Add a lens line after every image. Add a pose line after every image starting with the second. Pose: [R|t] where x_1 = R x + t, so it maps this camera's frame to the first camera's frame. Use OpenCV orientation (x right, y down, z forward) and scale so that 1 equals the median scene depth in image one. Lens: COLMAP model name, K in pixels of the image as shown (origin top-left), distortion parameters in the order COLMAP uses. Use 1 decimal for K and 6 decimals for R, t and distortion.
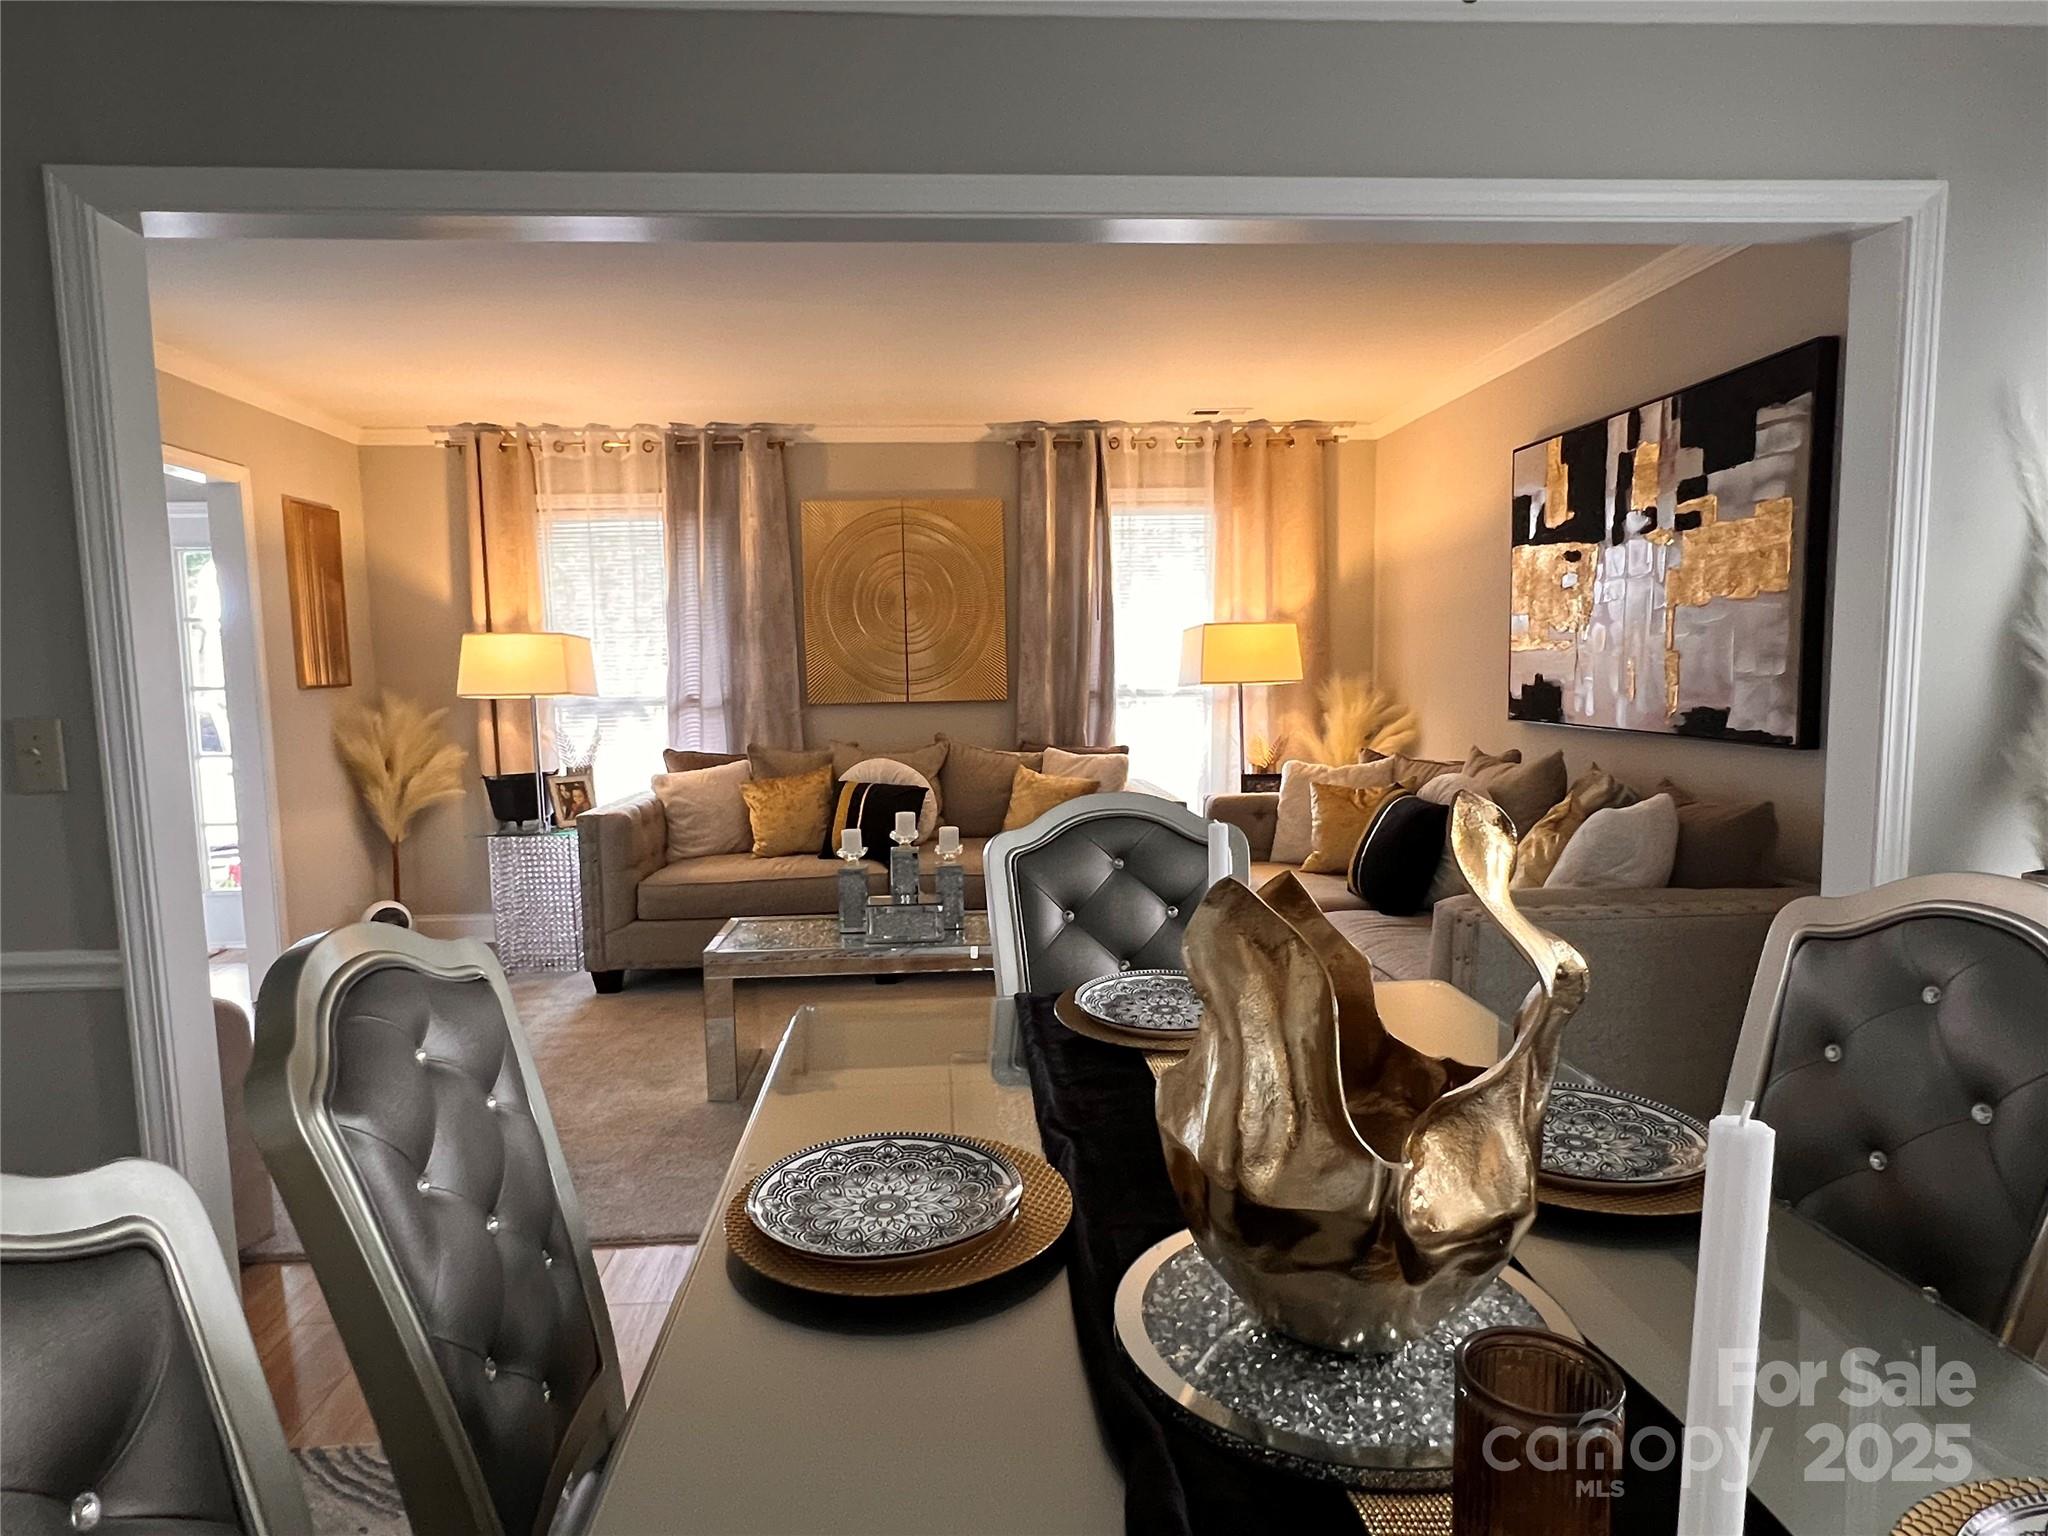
lens RADIAL K [[1174.2, 0, 1014.9], [0, 1174.2, 787.1], [0, 0, 1]] dist [0.001141, -0.004495]
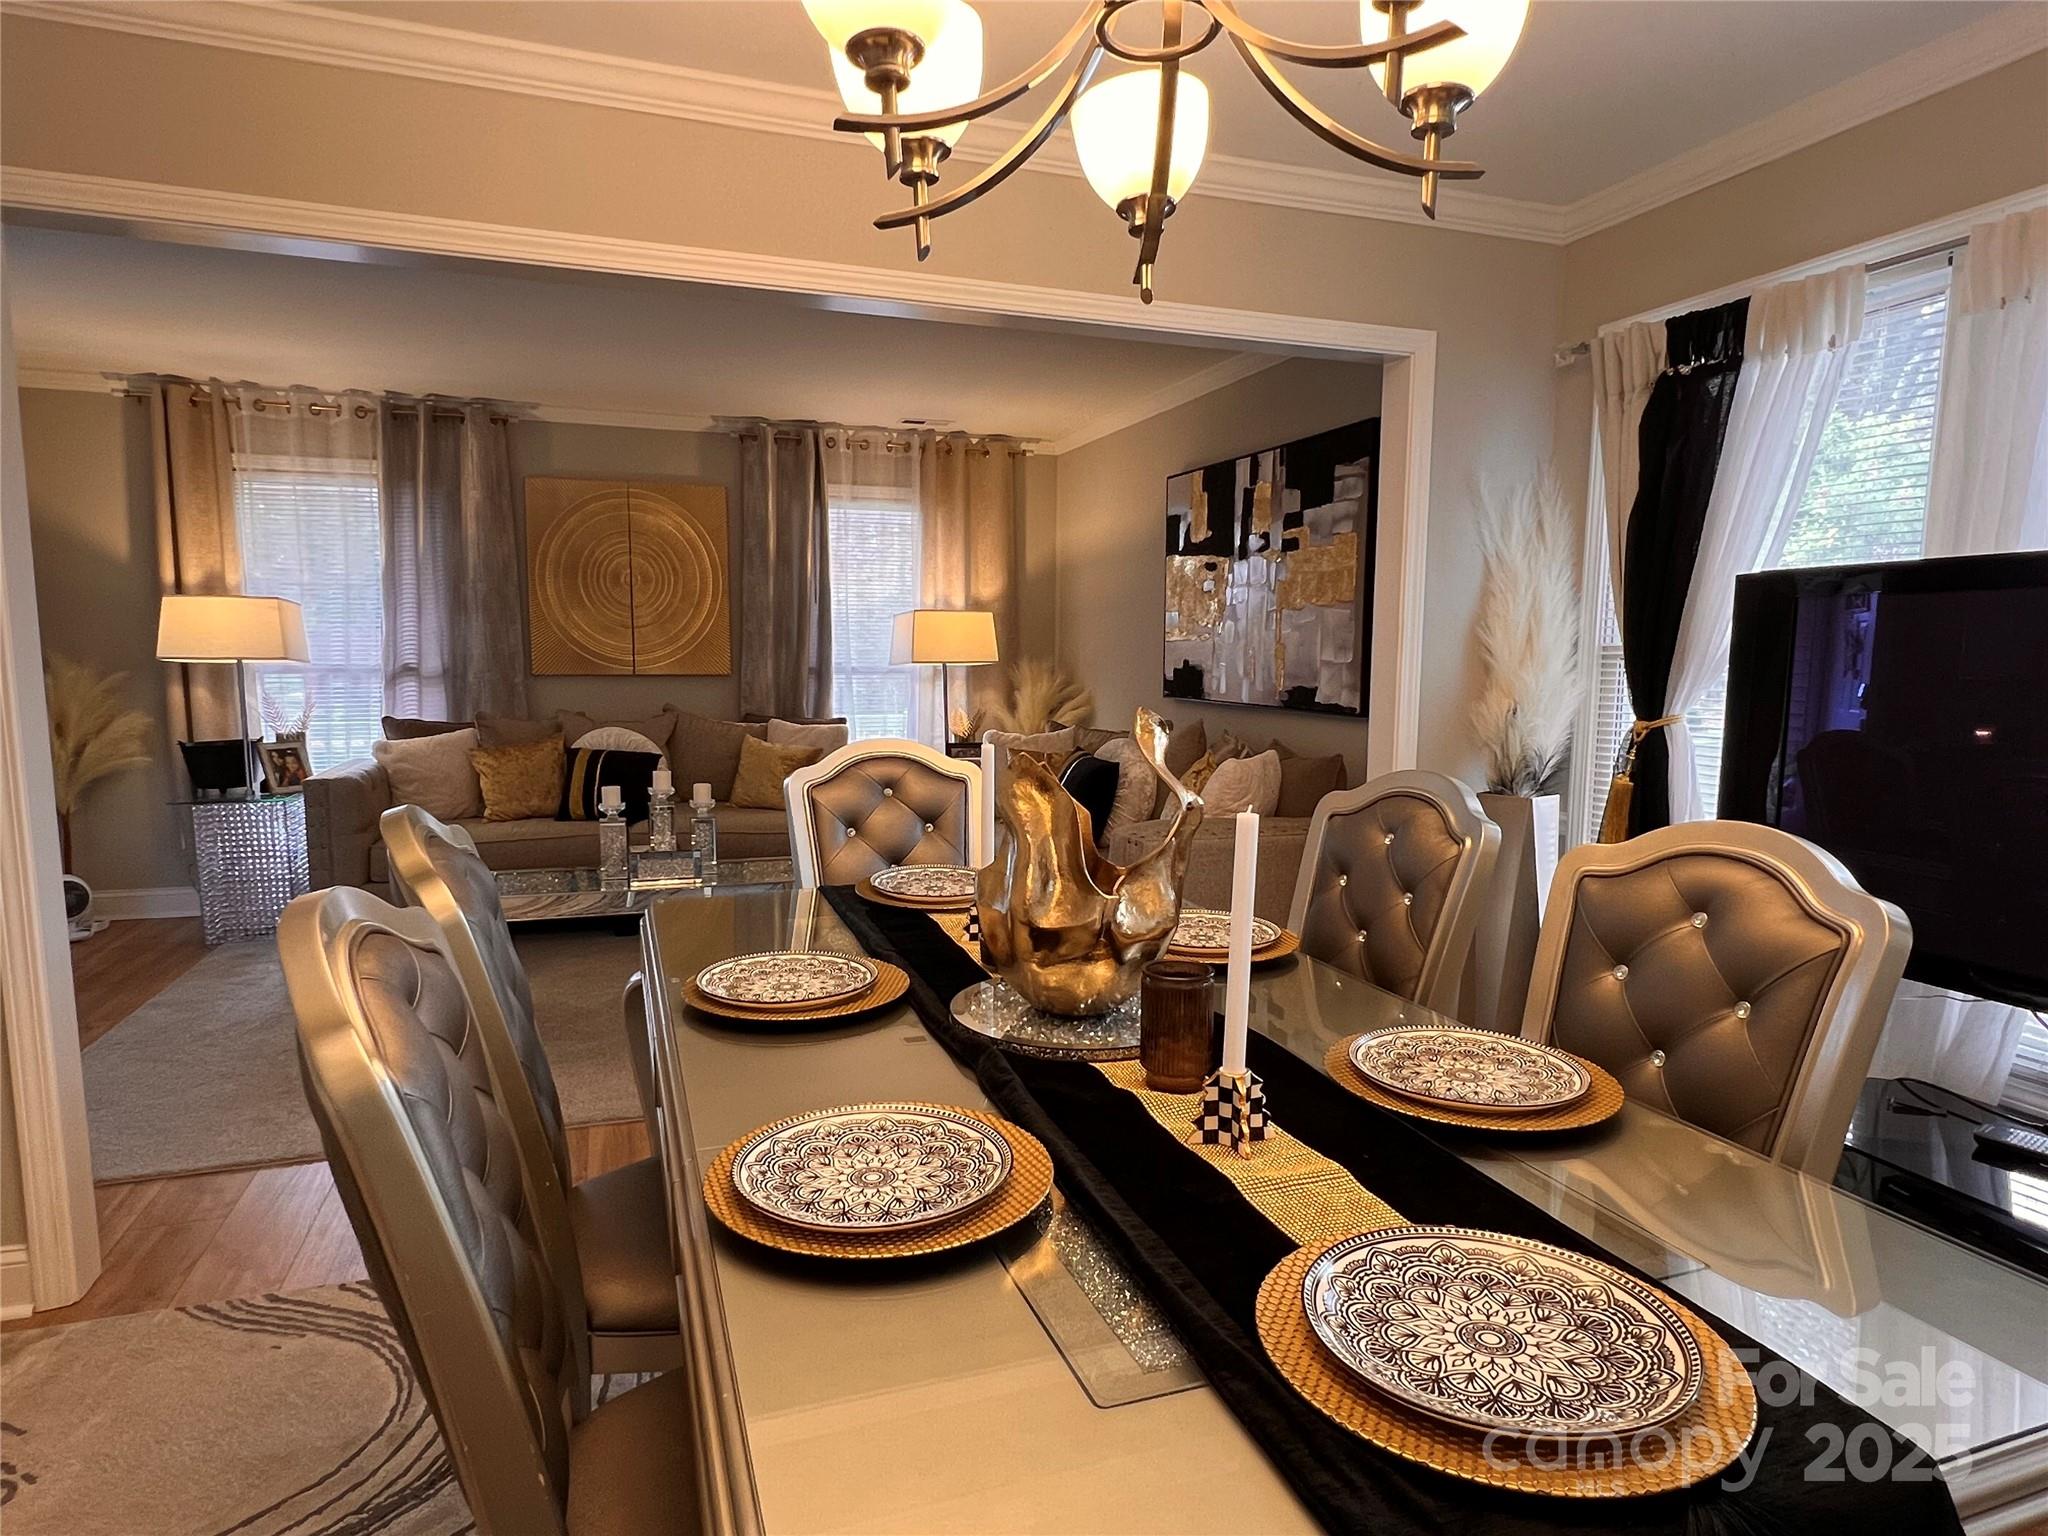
lens RADIAL K [[1174.2, 0, 1014.9], [0, 1174.2, 787.1], [0, 0, 1]] dist [0.001141, -0.004495]
pose [[0.963142, -0.006529, 0.268913, -0.051239], [0.002835, 0.999896, 0.014124, 0.016364], [-0.268977, -0.012841, 0.963061, -0.121055]]
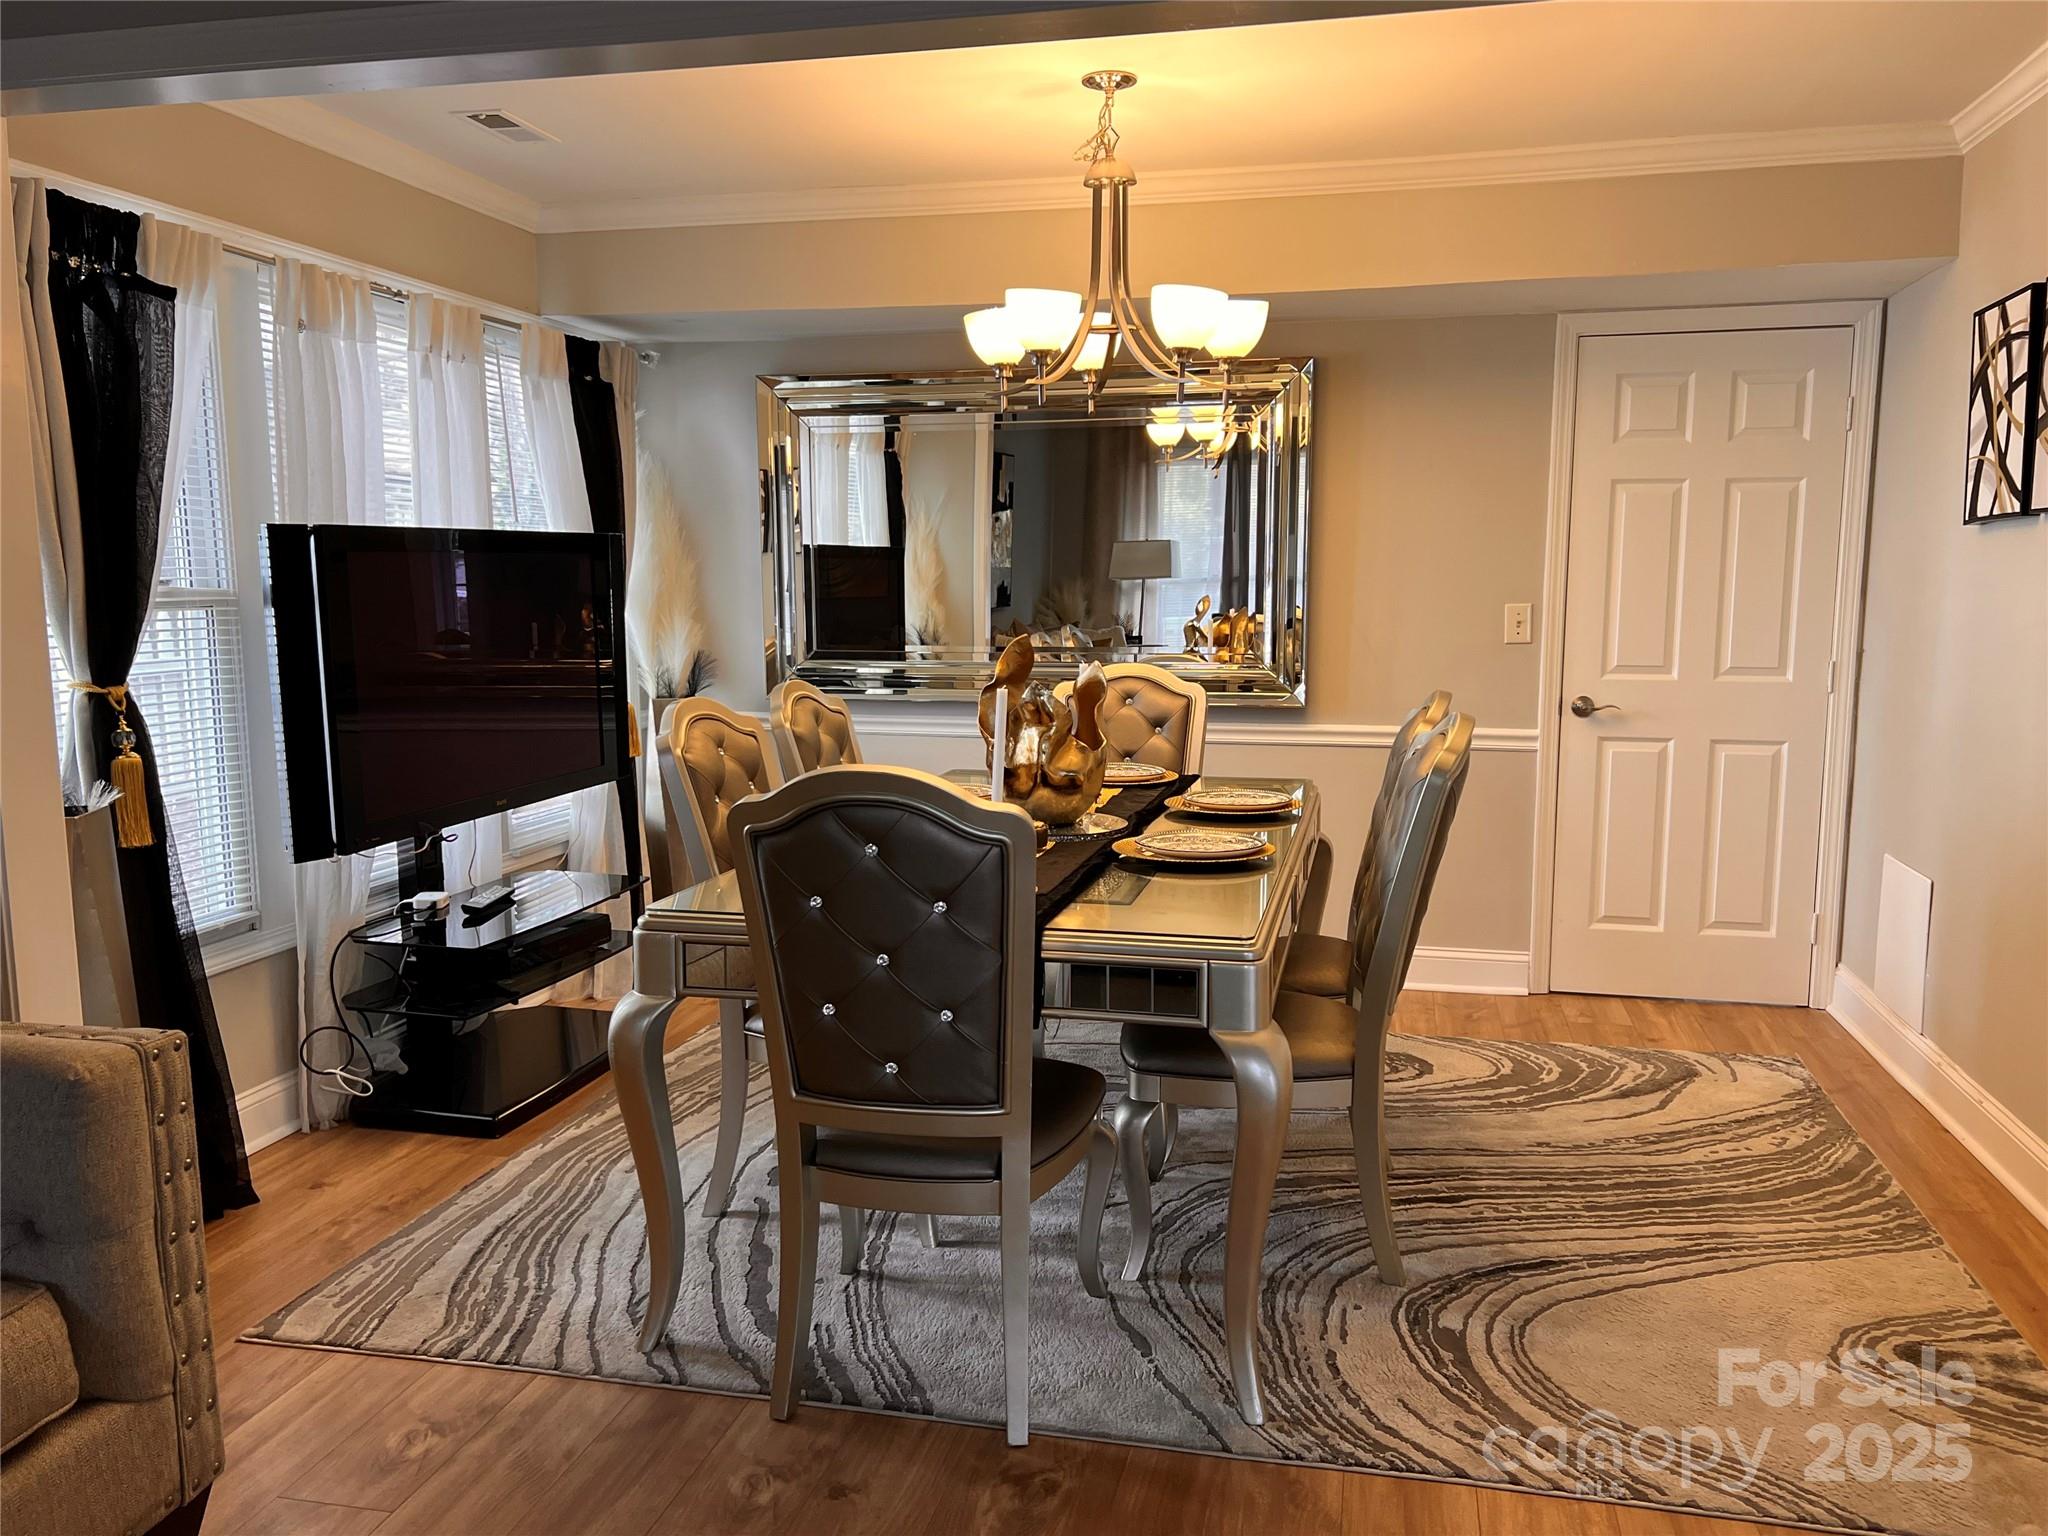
lens RADIAL K [[1588.2, 0, 1026.3], [0, 1588.2, 788.7], [0, 0, 1]] dist [0.045671, -0.045972]
pose [[-0.959164, -0.018395, 0.282253, -0.133687], [0.046694, 0.973894, 0.222148, -0.087846], [-0.278971, 0.226256, -0.933265, 0.820260]]
